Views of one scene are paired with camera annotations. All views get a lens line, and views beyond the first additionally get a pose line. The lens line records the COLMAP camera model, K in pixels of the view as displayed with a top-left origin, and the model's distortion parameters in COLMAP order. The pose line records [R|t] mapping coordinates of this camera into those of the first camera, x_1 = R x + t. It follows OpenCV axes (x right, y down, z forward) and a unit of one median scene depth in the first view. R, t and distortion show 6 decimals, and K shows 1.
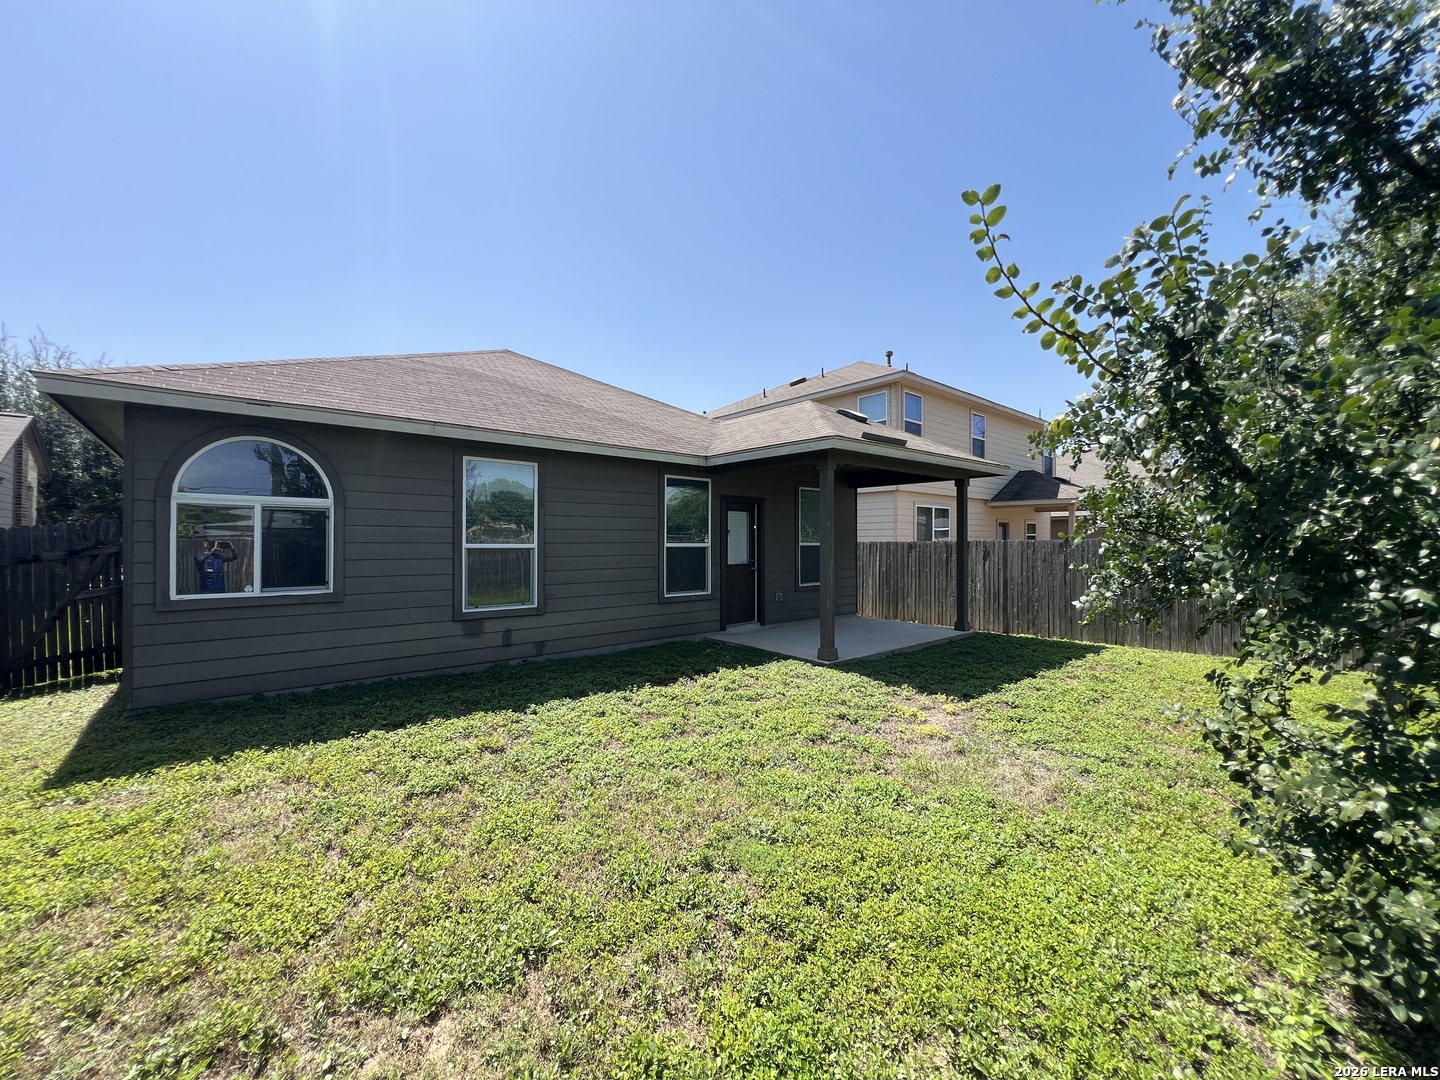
lens RADIAL K [[579.1, 0, 718.2], [0, 579.1, 538.6], [0, 0, 1]] dist [-0.003195, 0.000753]
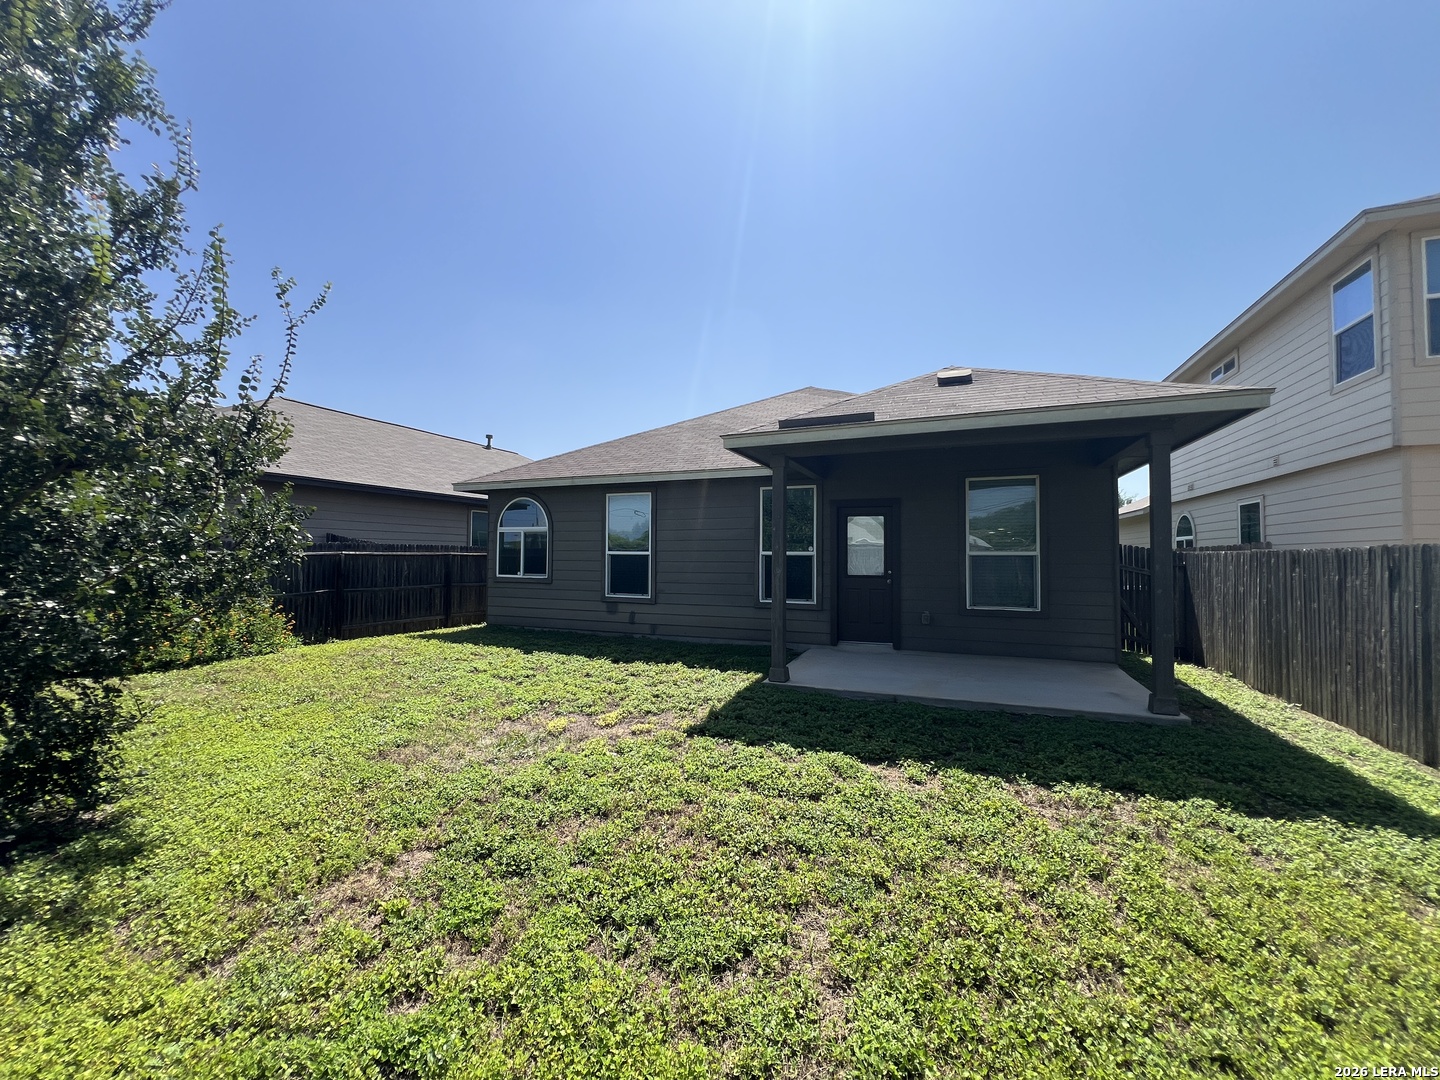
lens RADIAL K [[579.1, 0, 718.2], [0, 579.1, 538.6], [0, 0, 1]] dist [-0.003195, 0.000753]
pose [[0.455989, -0.022955, -0.889690, 0.959588], [0.000830, 0.999678, -0.025368, 0.013102], [0.889985, 0.010829, 0.455861, 0.516869]]
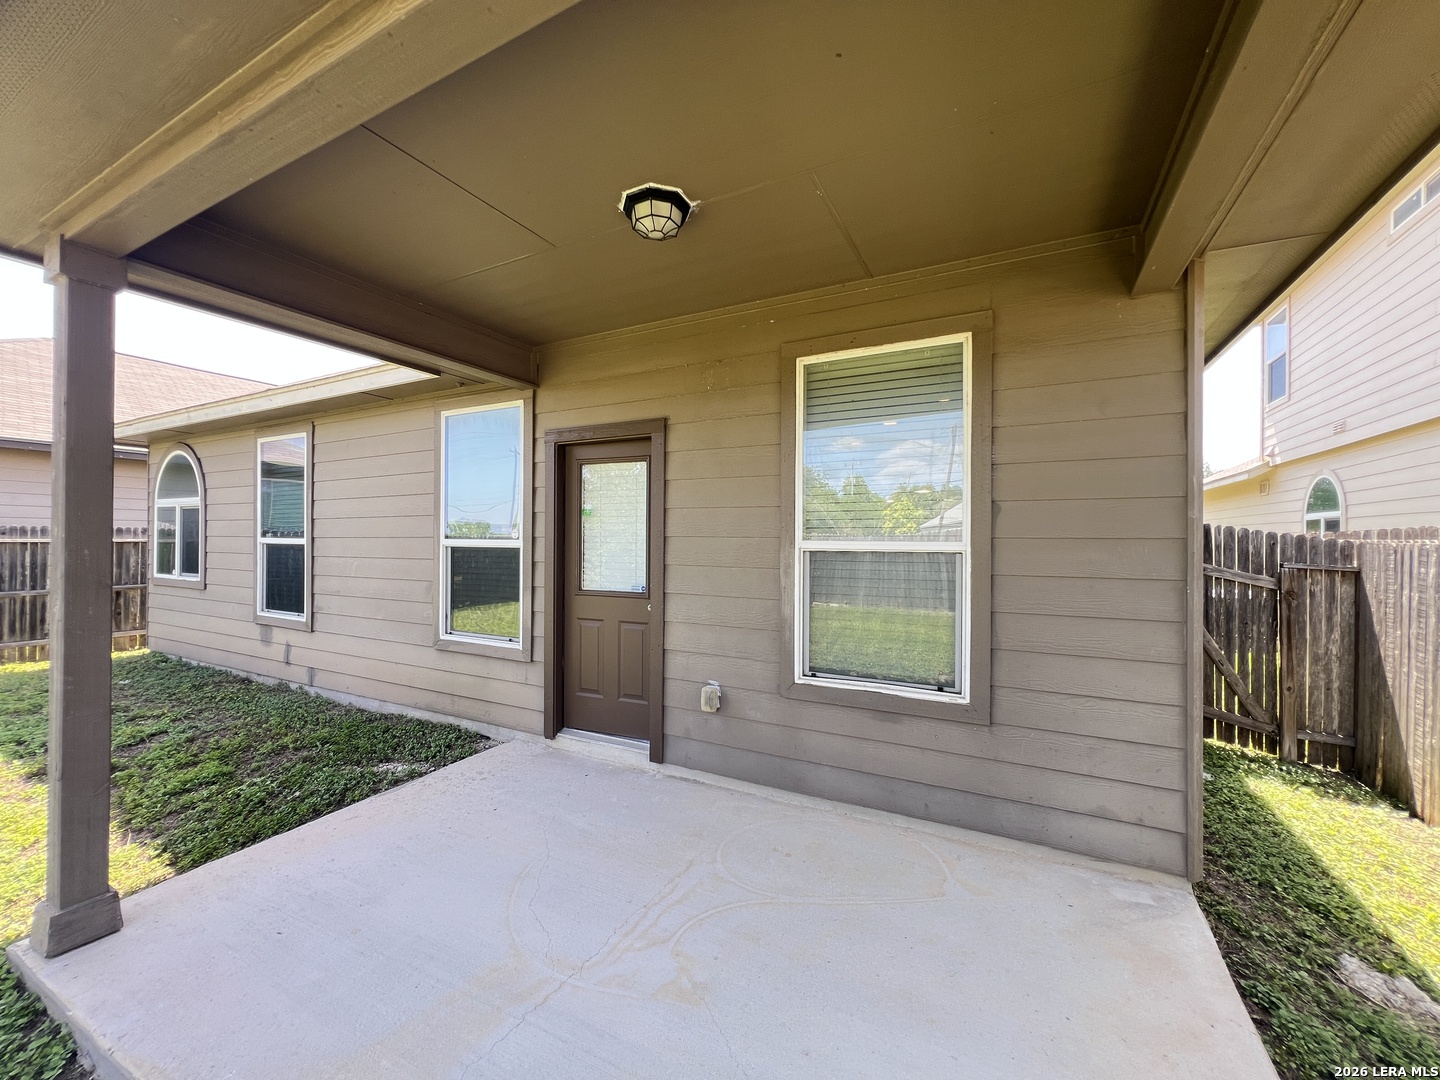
lens RADIAL K [[579.1, 0, 718.2], [0, 579.1, 538.6], [0, 0, 1]] dist [-0.003195, 0.000753]
pose [[0.369382, 0.001916, -0.929276, 0.589408], [0.000027, 0.999998, 0.002073, 0.007565], [0.929278, -0.000791, 0.369381, 1.212323]]
